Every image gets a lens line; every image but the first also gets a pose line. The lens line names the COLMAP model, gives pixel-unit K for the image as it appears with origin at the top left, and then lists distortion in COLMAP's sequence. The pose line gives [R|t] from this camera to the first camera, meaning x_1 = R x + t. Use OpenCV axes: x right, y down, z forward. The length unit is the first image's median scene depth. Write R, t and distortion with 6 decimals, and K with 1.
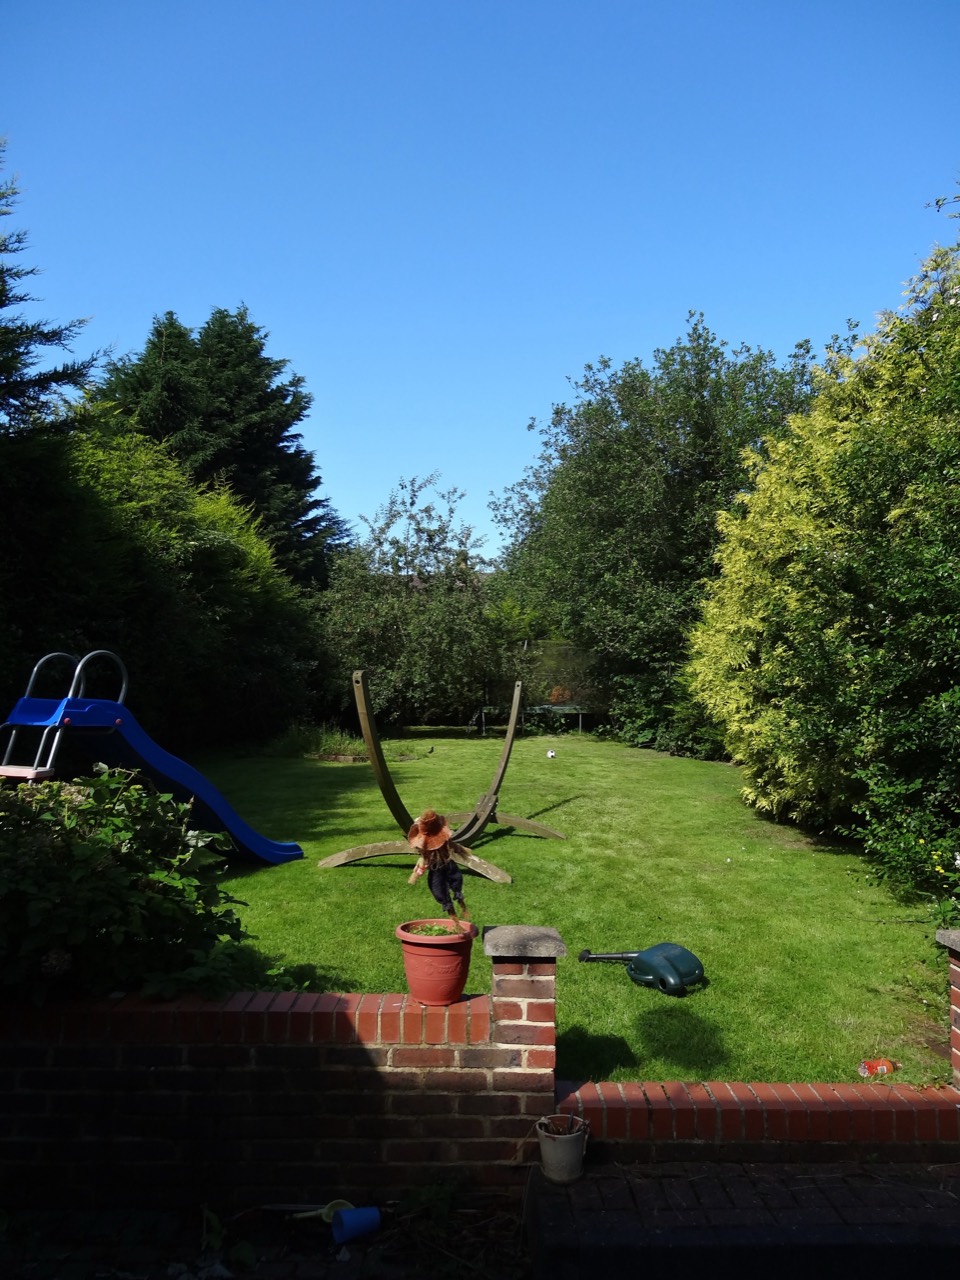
lens RADIAL K [[949.3, 0, 480.0], [0, 949.3, 640.0], [0, 0, 1]] dist [0.004353, -0.000432]
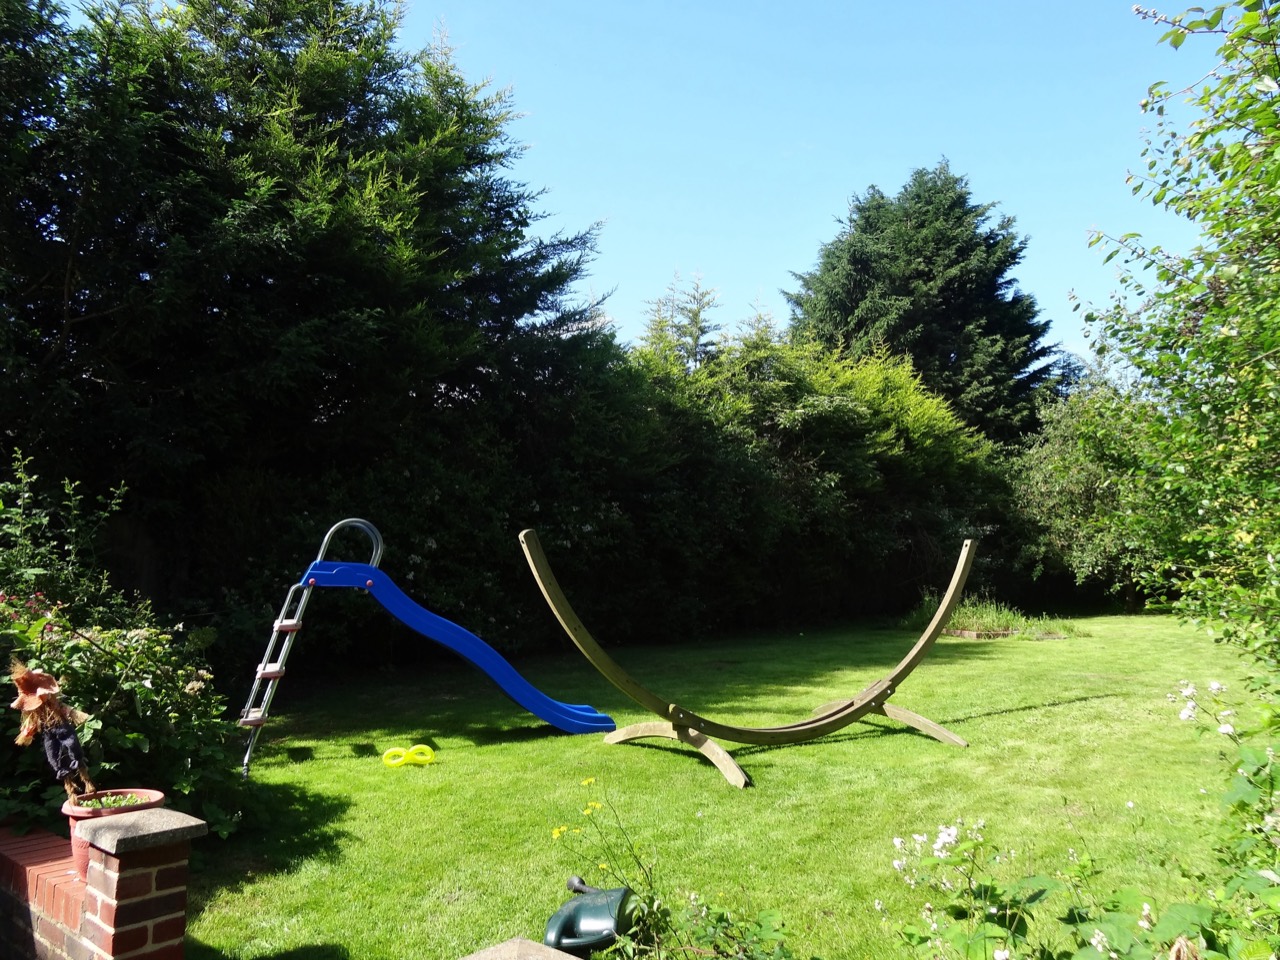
lens RADIAL K [[949.3, 0, 640.0], [0, 949.3, 480.0], [0, 0, 1]] dist [0.004353, -0.000432]
pose [[0.766112, -0.069178, -0.638973, 0.125219], [0.046916, 0.997558, -0.051748, 0.008547], [0.640992, 0.009667, 0.767487, 0.080256]]
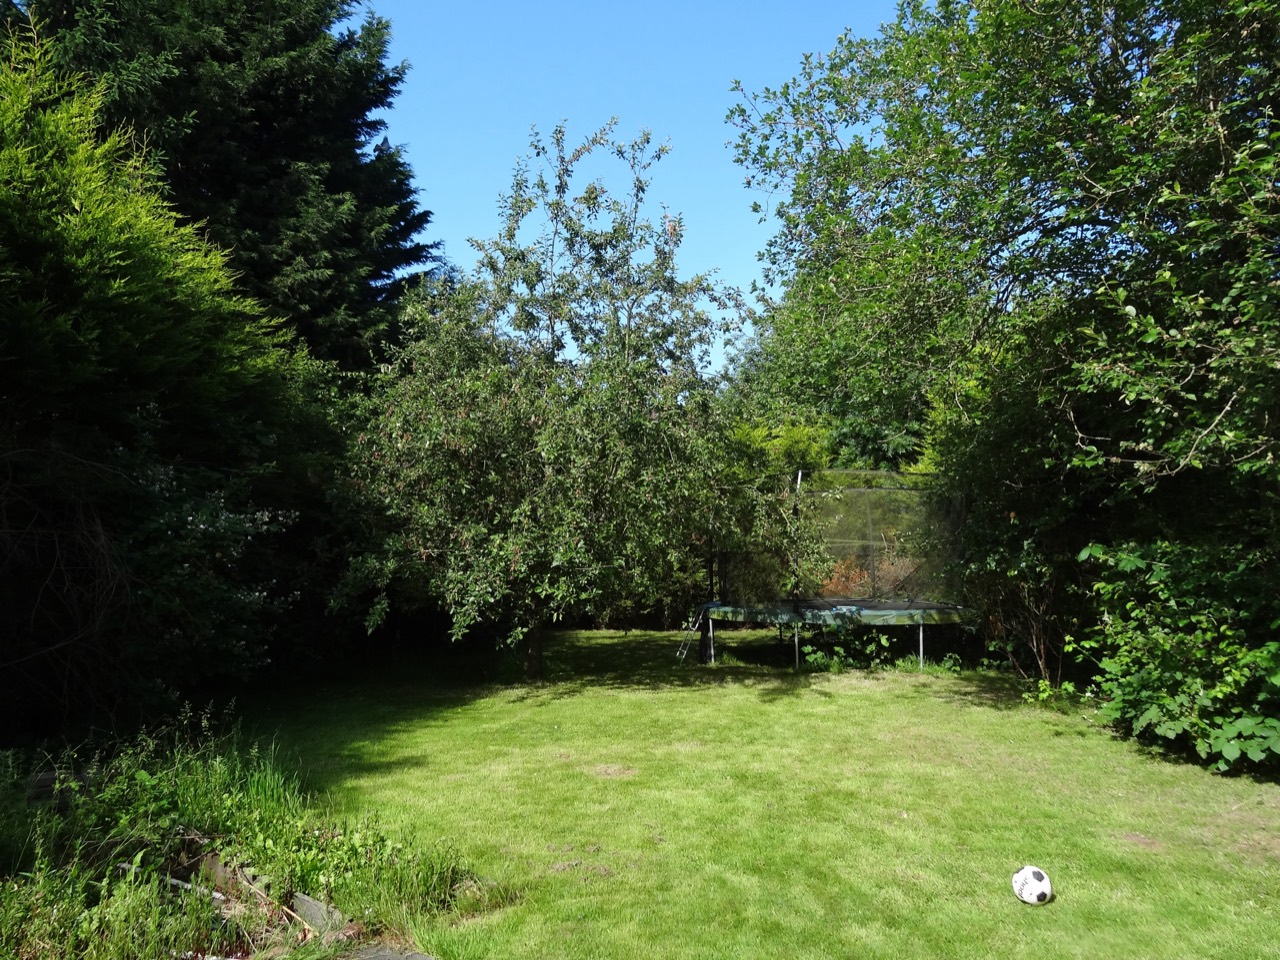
lens RADIAL K [[949.3, 0, 640.0], [0, 949.3, 480.0], [0, 0, 1]] dist [0.004353, -0.000432]
pose [[0.998505, -0.007950, -0.054085, -0.006432], [0.006561, 0.999645, -0.025822, 0.017226], [0.054271, 0.025428, 0.998202, 0.526460]]
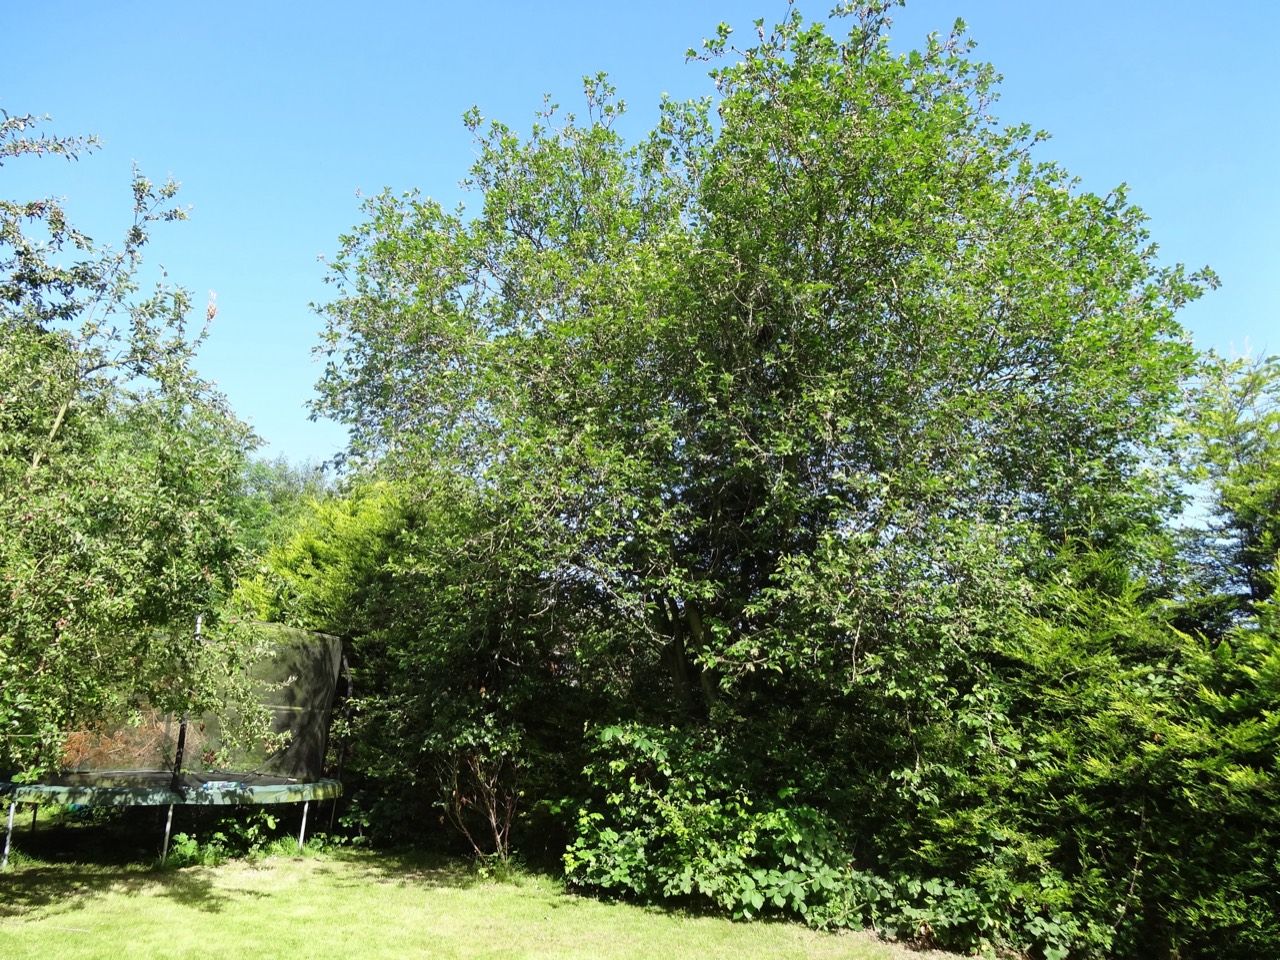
lens RADIAL K [[949.3, 0, 640.0], [0, 949.3, 480.0], [0, 0, 1]] dist [0.004353, -0.000432]
pose [[0.614915, 0.219241, 0.757504, -0.159570], [-0.075816, 0.972563, -0.219940, 0.019137], [-0.784940, 0.077814, 0.614665, 0.609587]]
